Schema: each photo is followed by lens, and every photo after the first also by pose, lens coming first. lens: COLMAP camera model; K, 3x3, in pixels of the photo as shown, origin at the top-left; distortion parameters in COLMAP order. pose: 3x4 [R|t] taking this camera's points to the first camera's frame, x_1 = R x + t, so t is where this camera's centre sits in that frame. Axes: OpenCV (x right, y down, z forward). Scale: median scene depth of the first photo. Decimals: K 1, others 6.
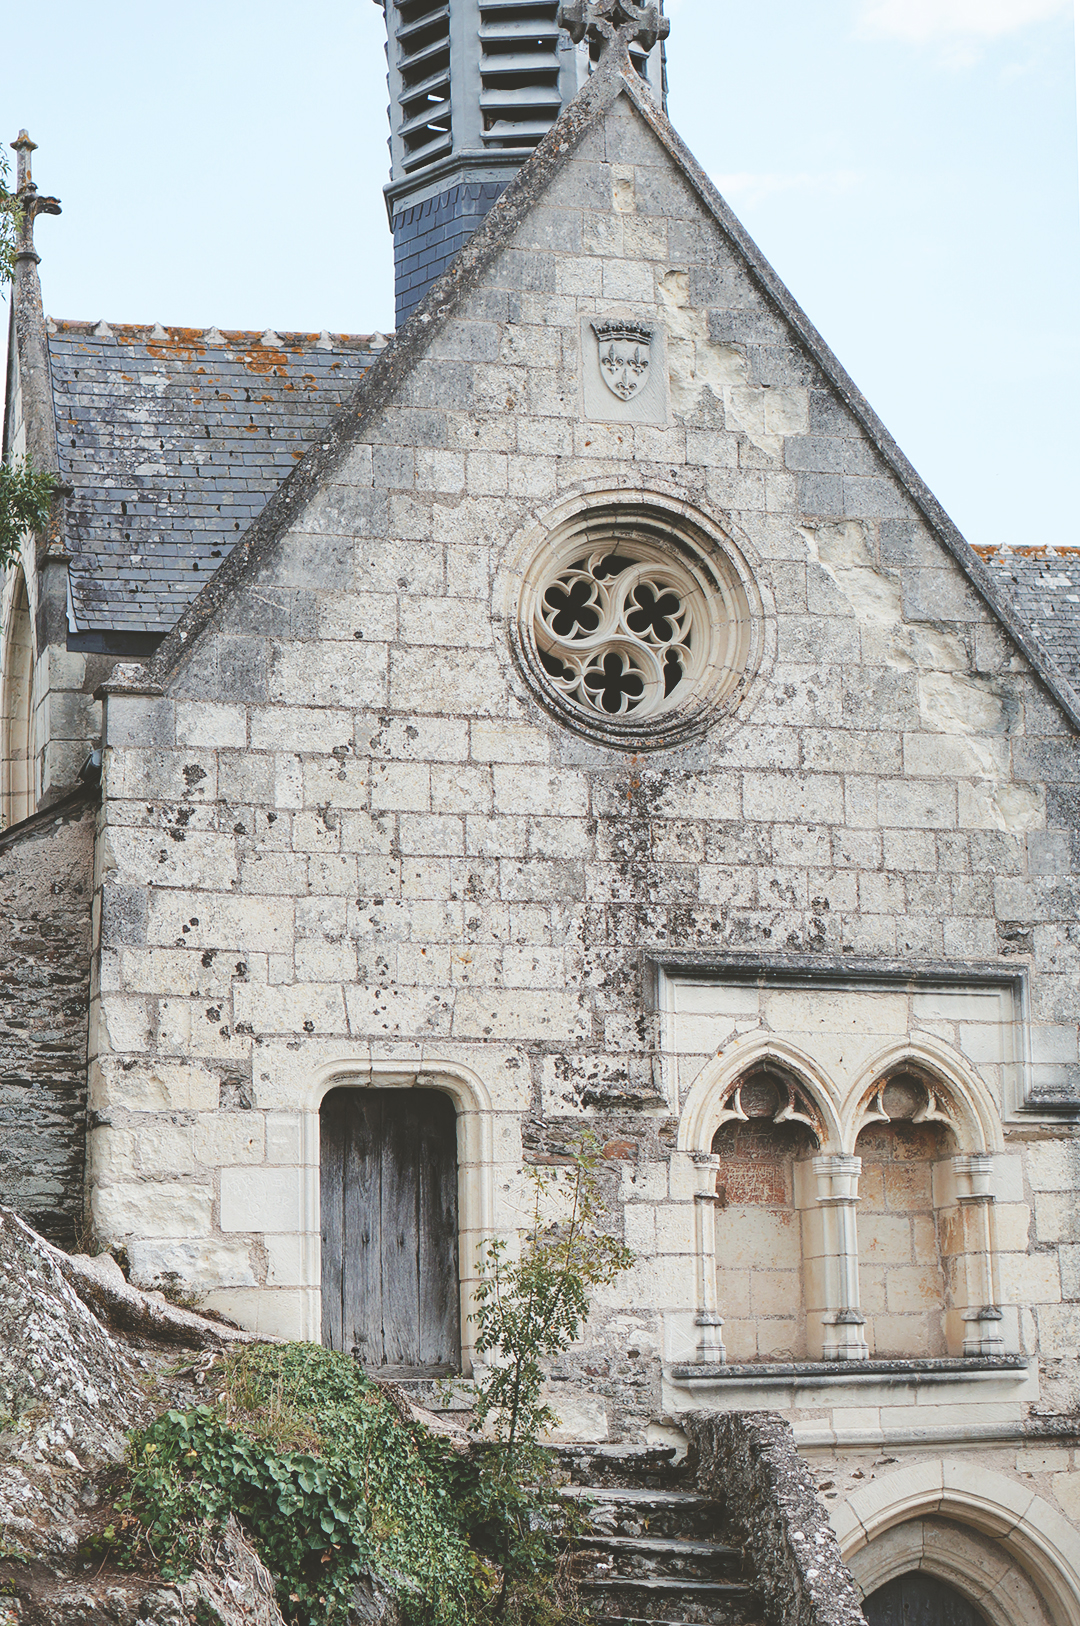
lens RADIAL K [[3625.7, 0, 540.0], [0, 3625.7, 813.0], [0, 0, 1]] dist [0.092582, -0.580508]
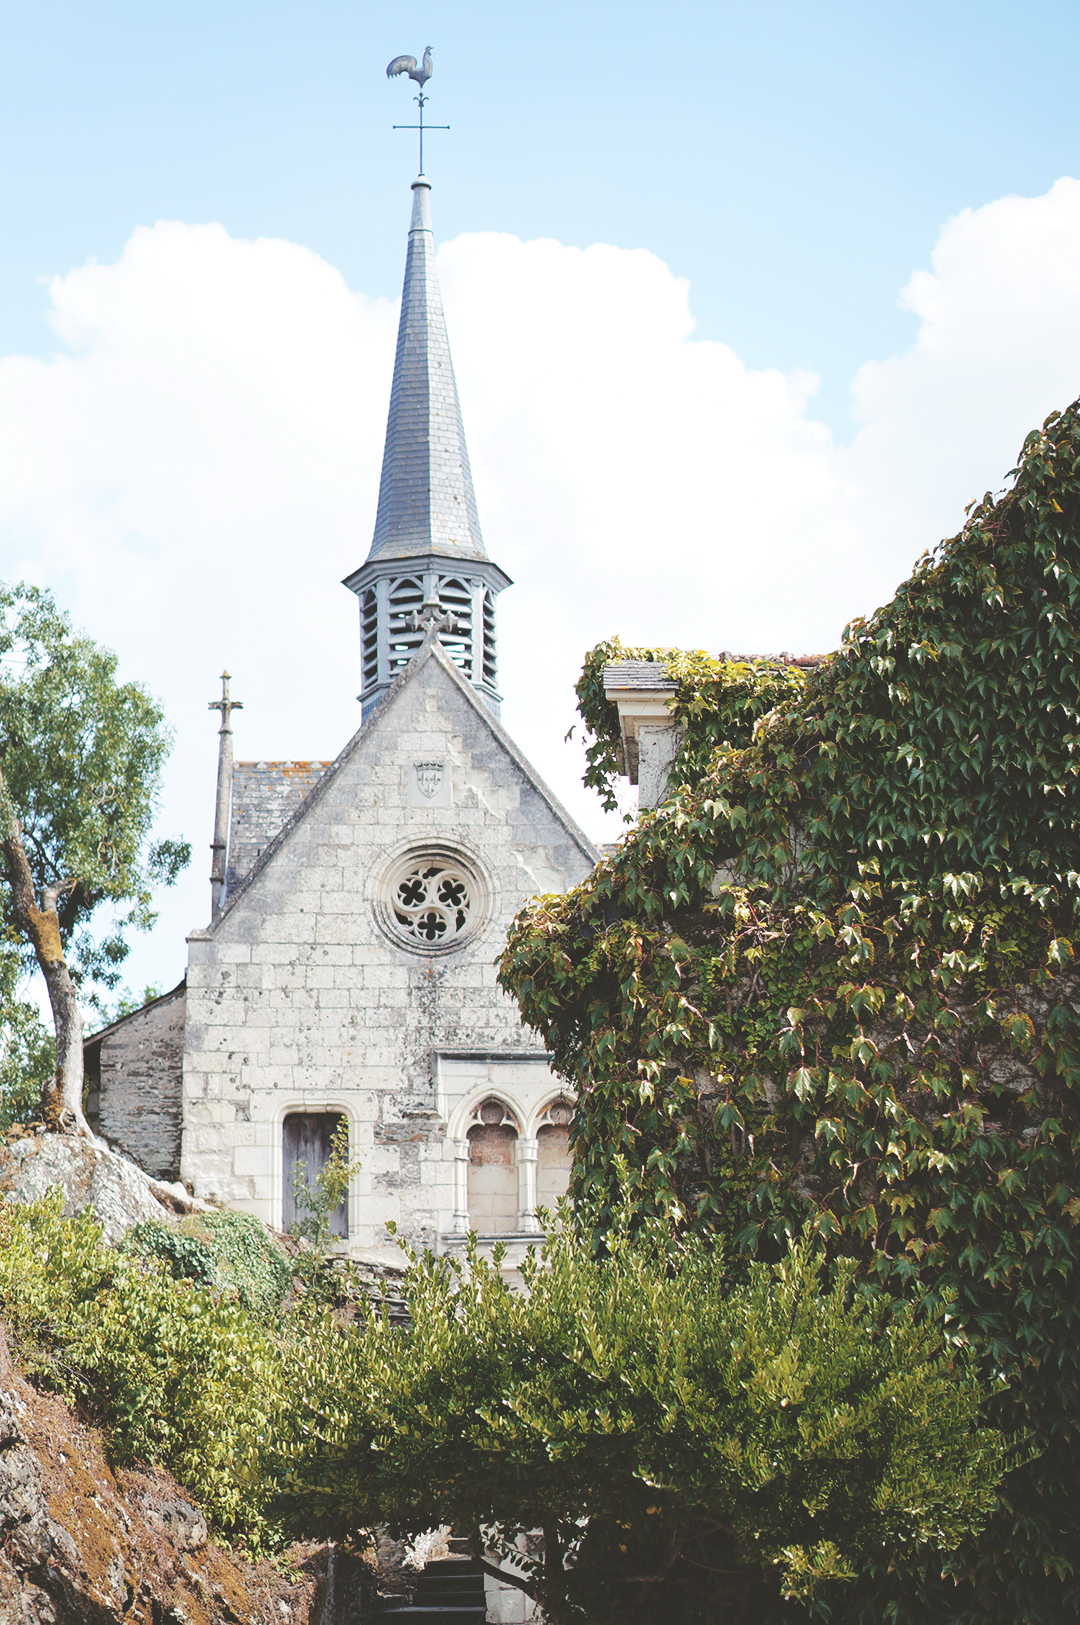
lens RADIAL K [[3470.9, 0, 540.0], [0, 3470.9, 812.5], [0, 0, 1]] dist [0.074163, -1.278154]
pose [[0.967830, -0.051515, -0.246274, 0.605848], [0.033795, 0.996562, -0.075645, 0.056162], [0.249324, 0.064888, 0.966244, -1.007721]]
